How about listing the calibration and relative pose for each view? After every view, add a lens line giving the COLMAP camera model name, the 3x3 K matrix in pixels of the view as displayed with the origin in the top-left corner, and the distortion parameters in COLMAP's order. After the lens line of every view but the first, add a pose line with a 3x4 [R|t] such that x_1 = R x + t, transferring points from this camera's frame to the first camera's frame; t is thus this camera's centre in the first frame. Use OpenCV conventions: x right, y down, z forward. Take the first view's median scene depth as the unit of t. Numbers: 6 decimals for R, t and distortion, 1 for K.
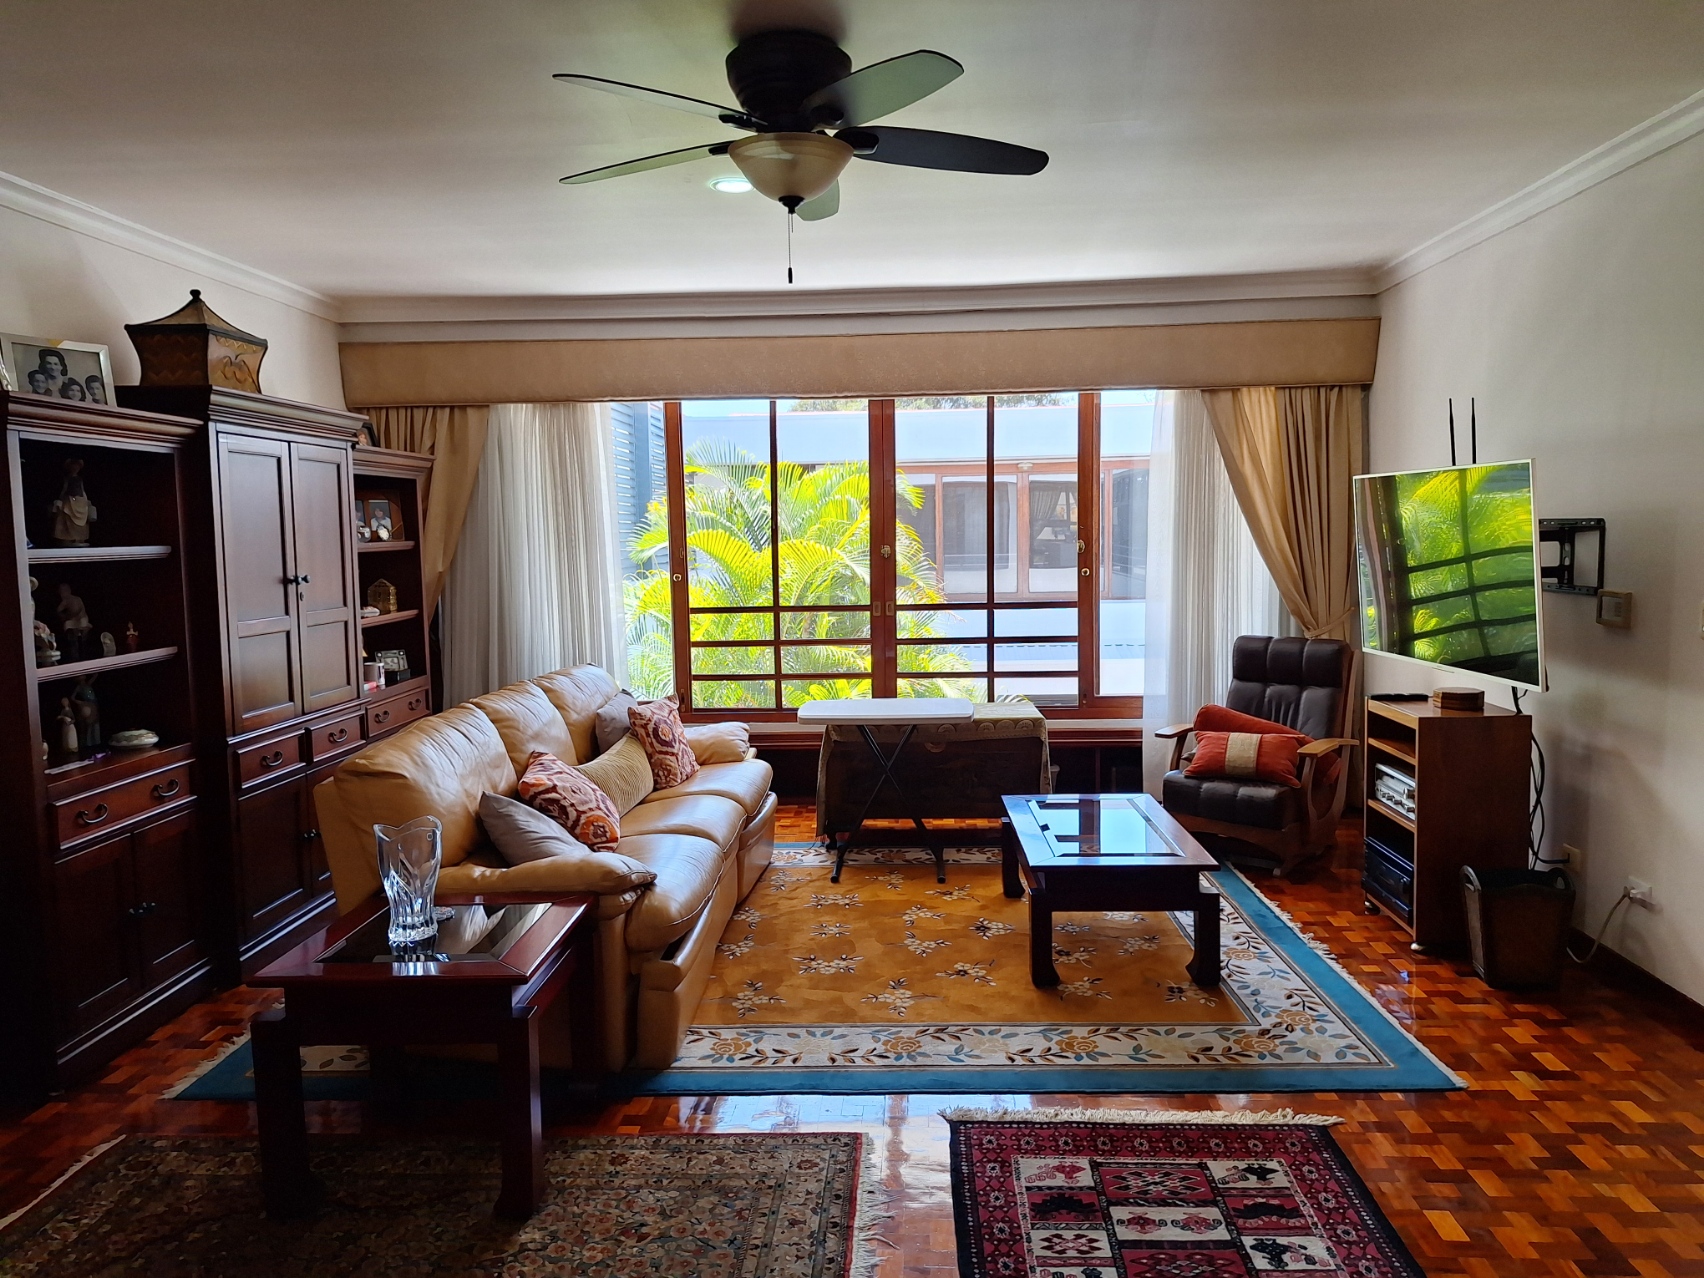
lens RADIAL K [[1189.8, 0, 863.1], [0, 1189.8, 634.6], [0, 0, 1]] dist [0.045425, -0.041500]
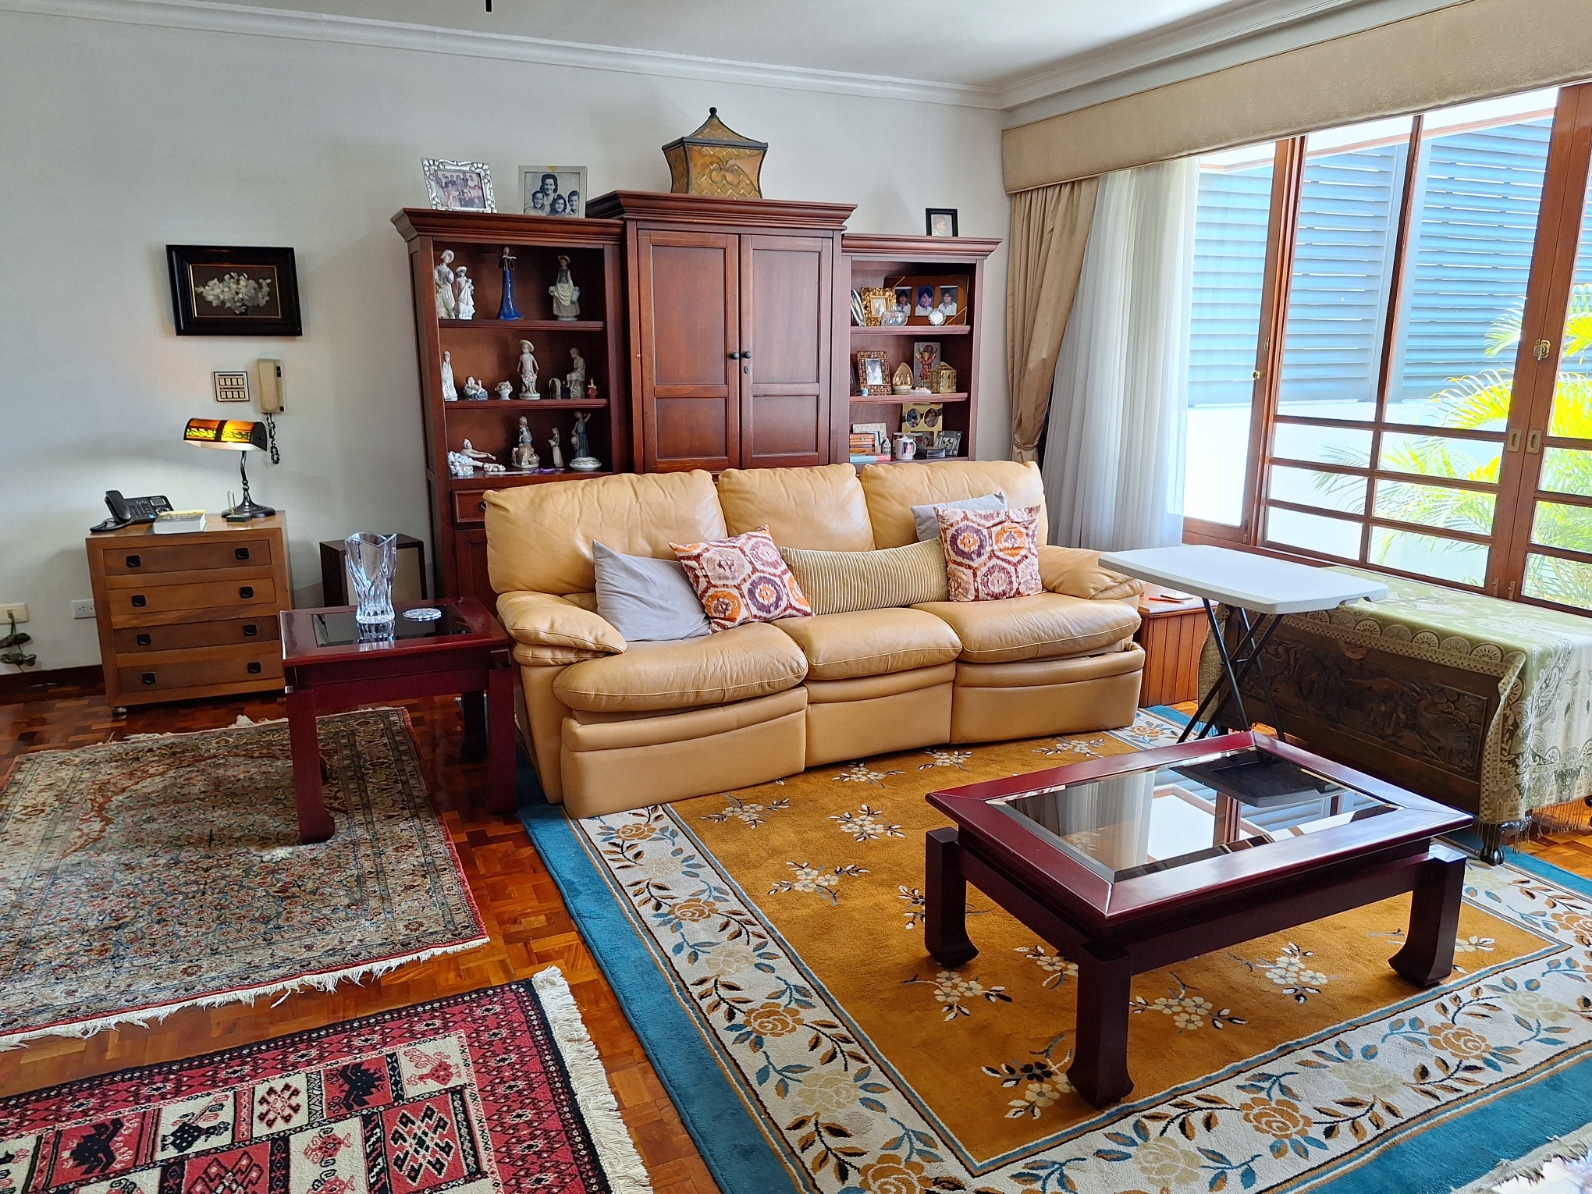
lens RADIAL K [[1111.6, 0, 800.2], [0, 1111.6, 591.2], [0, 0, 1]] dist [0.045425, -0.041500]
pose [[0.449656, 0.217238, -0.866381, 0.673882], [-0.090561, 0.976063, 0.197738, -0.047783], [0.888599, -0.010454, 0.458566, 0.652754]]
